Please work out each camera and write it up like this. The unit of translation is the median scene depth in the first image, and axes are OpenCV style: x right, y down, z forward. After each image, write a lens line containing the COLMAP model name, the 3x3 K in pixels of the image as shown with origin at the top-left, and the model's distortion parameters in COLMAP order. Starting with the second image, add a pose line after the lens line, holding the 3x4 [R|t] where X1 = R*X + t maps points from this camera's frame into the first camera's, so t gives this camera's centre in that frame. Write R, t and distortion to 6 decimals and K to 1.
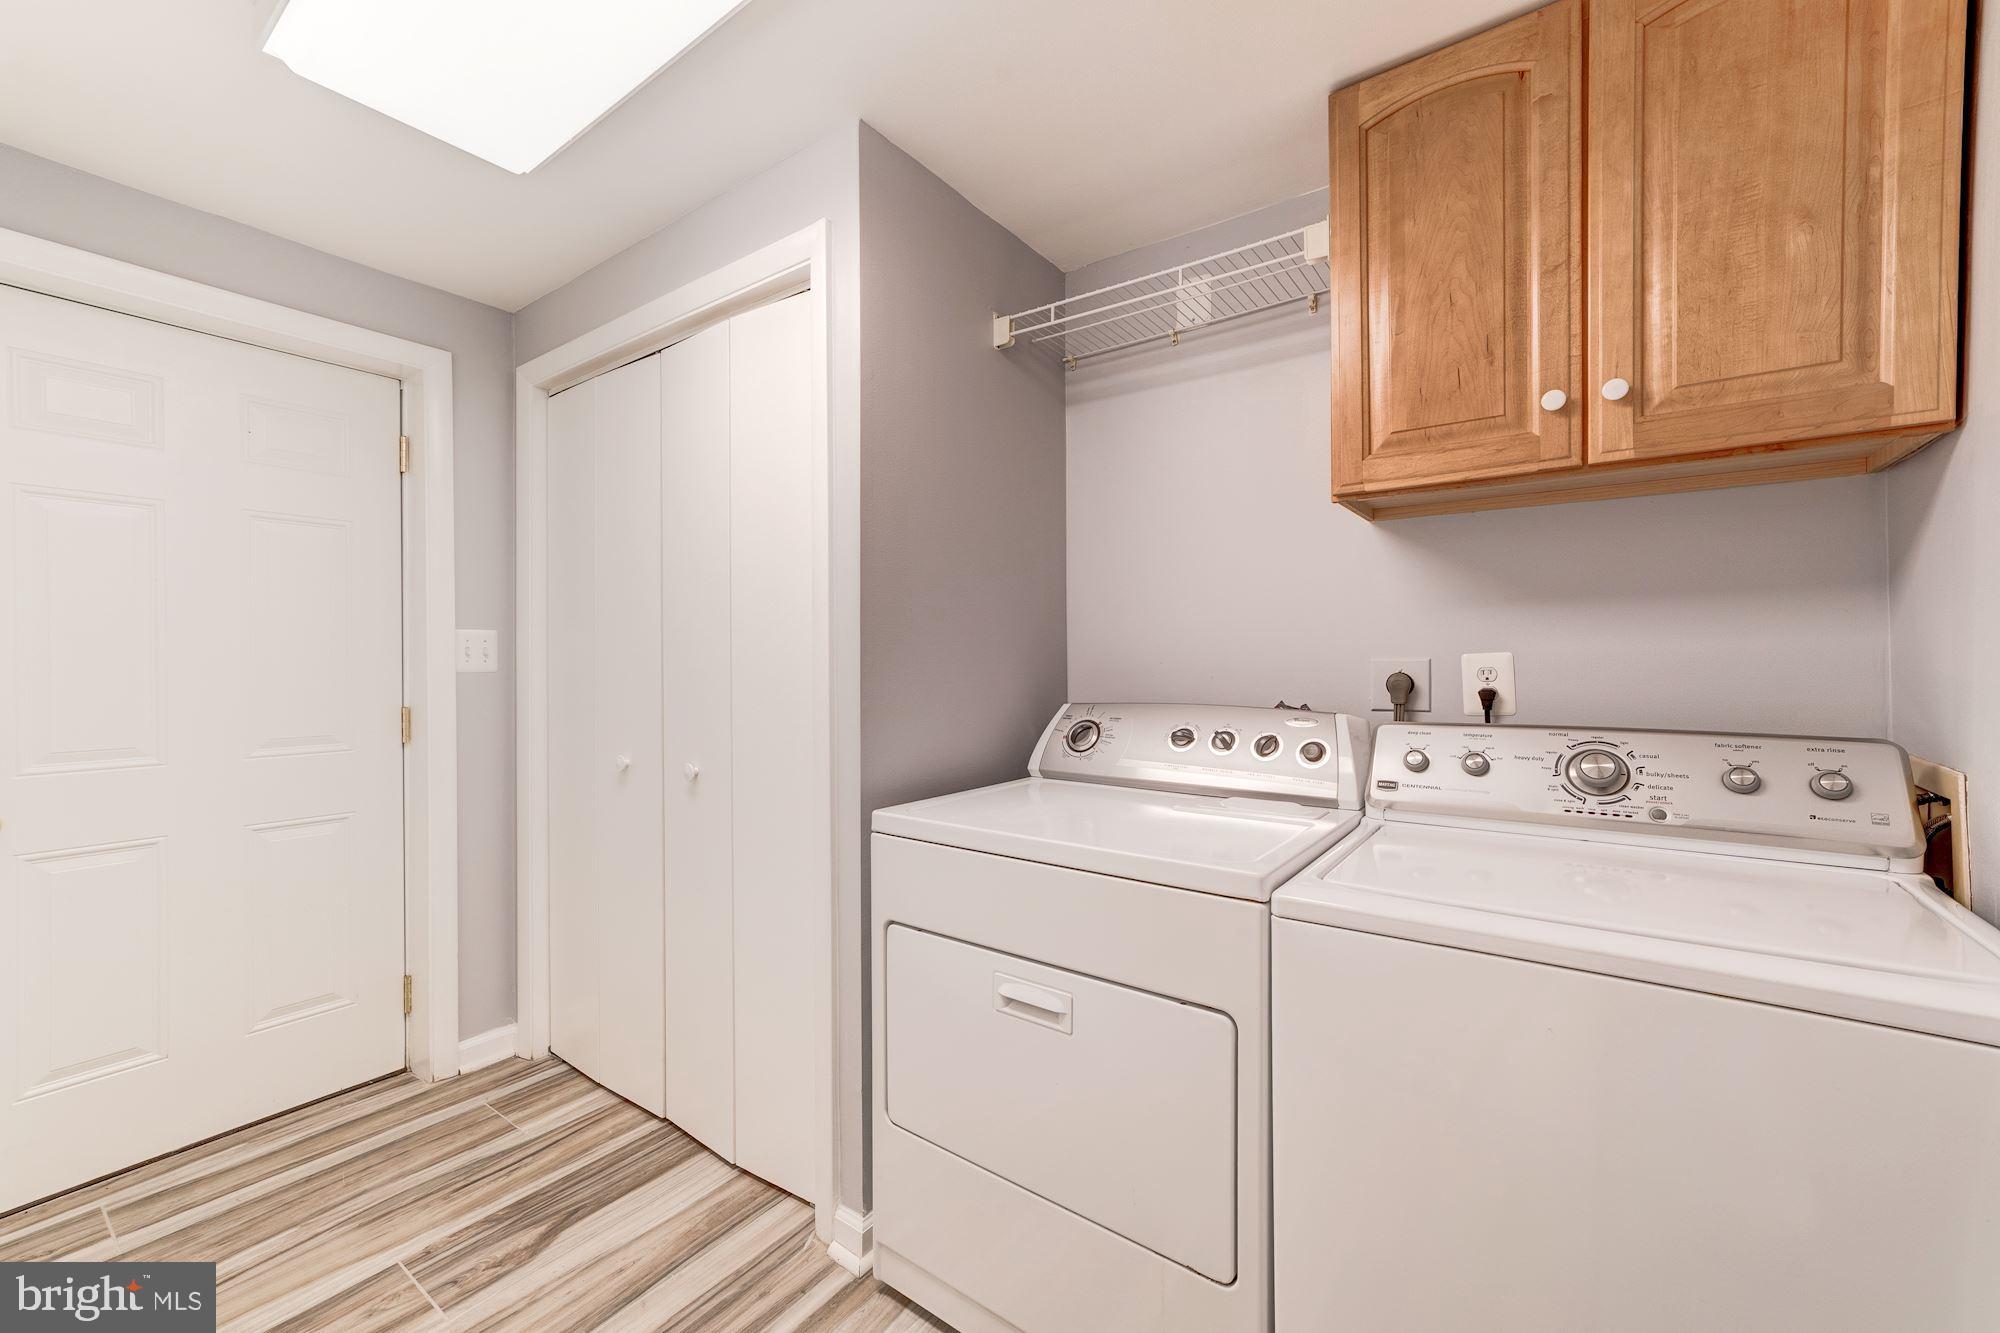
lens RADIAL K [[775.8, 0, 1010.0], [0, 775.8, 662.7], [0, 0, 1]] dist [-0.007958, 0.003840]
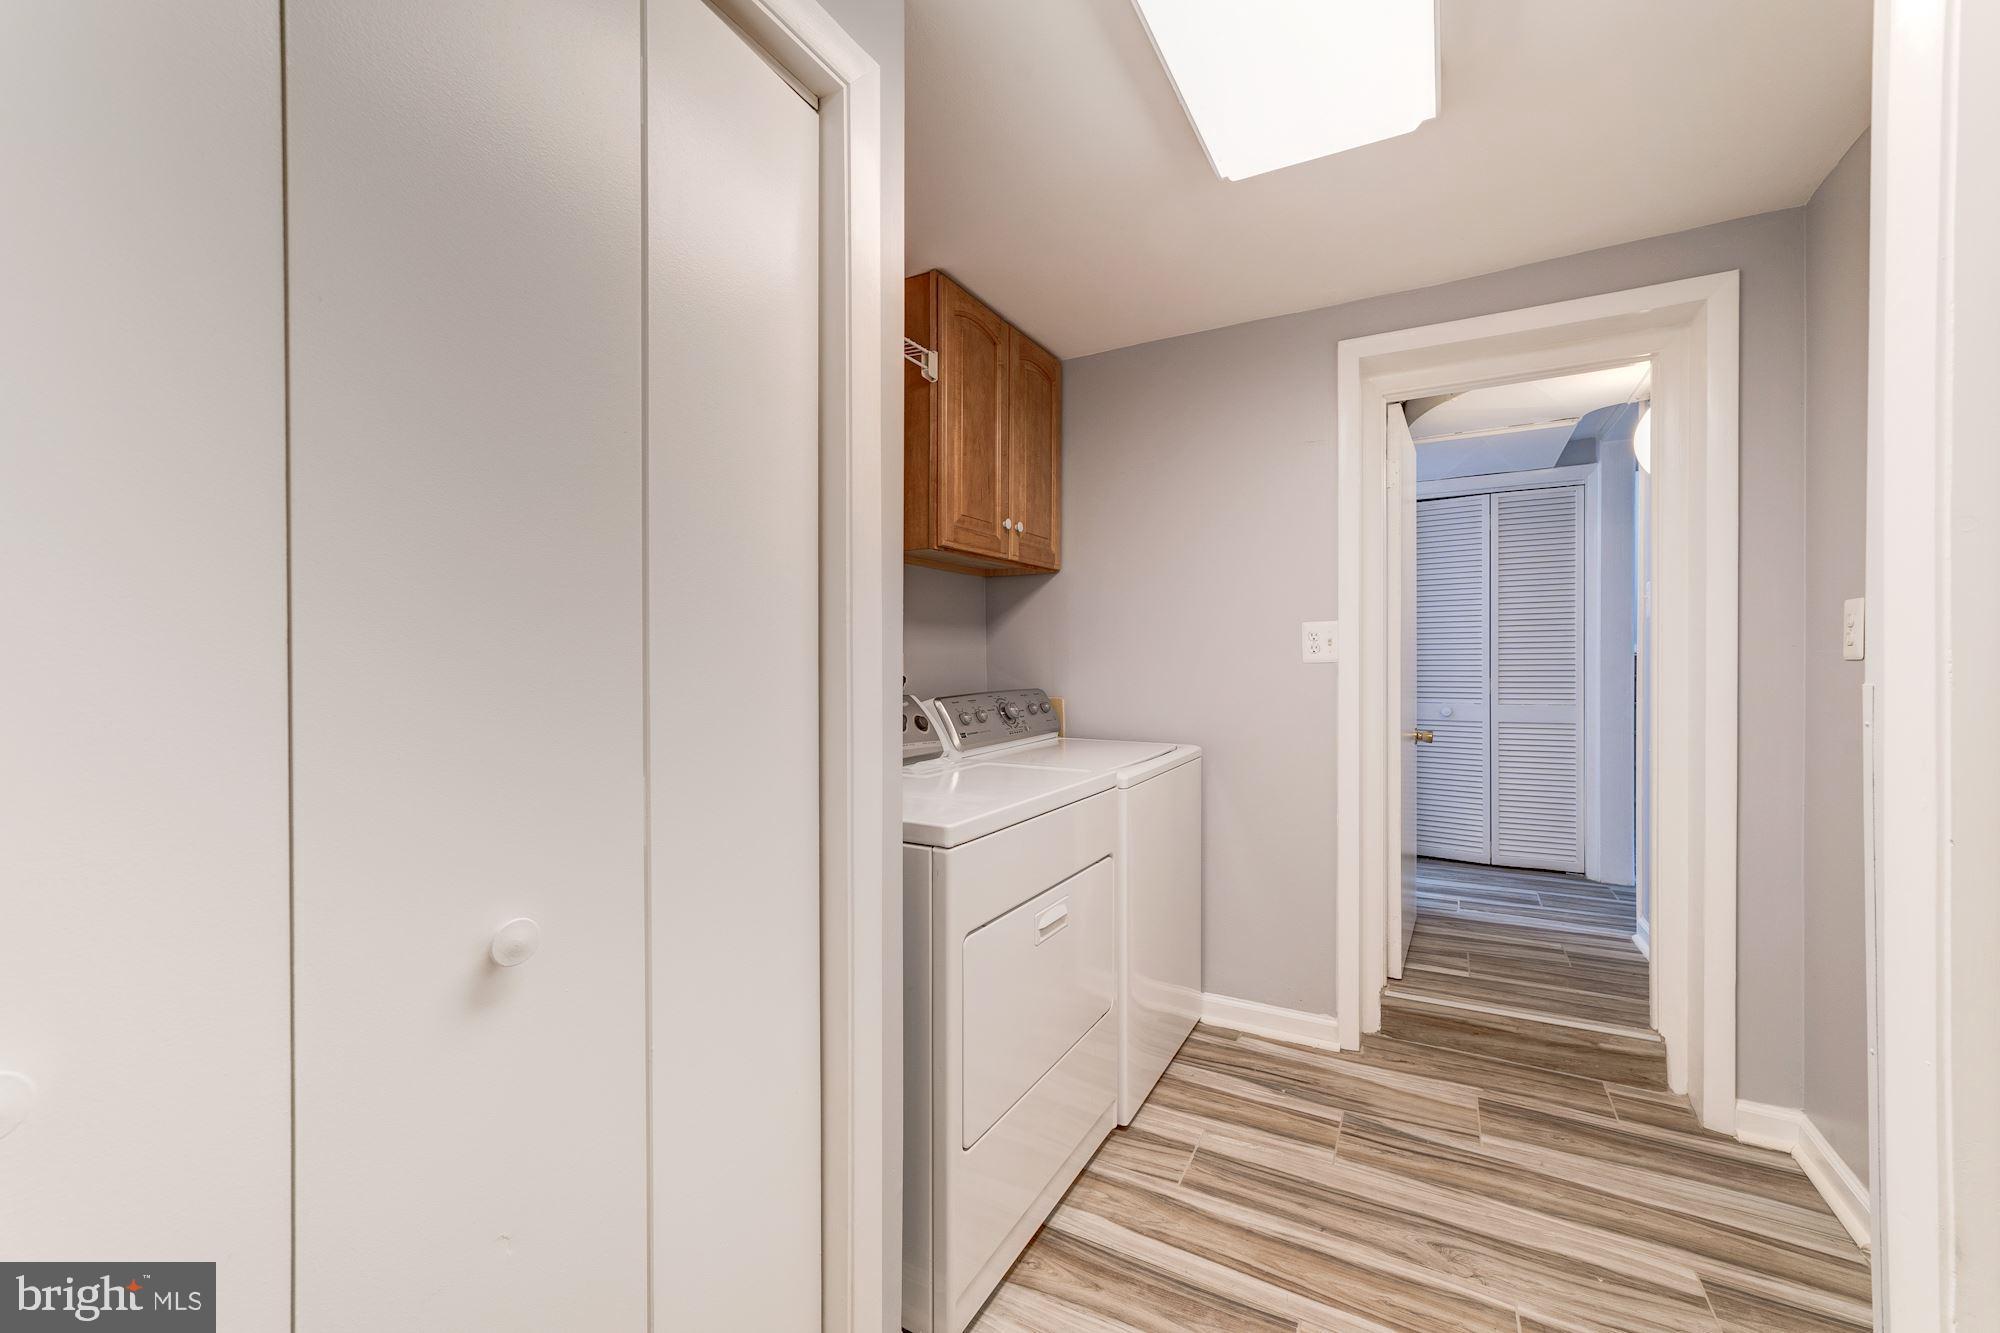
lens RADIAL K [[775.8, 0, 1006.3], [0, 775.8, 659.2], [0, 0, 1]] dist [-0.007958, 0.003840]
pose [[-0.109257, 0.012075, 0.993940, -1.175935], [0.003965, 0.999924, -0.011711, 0.022895], [-0.994006, 0.002661, -0.109297, 1.155567]]
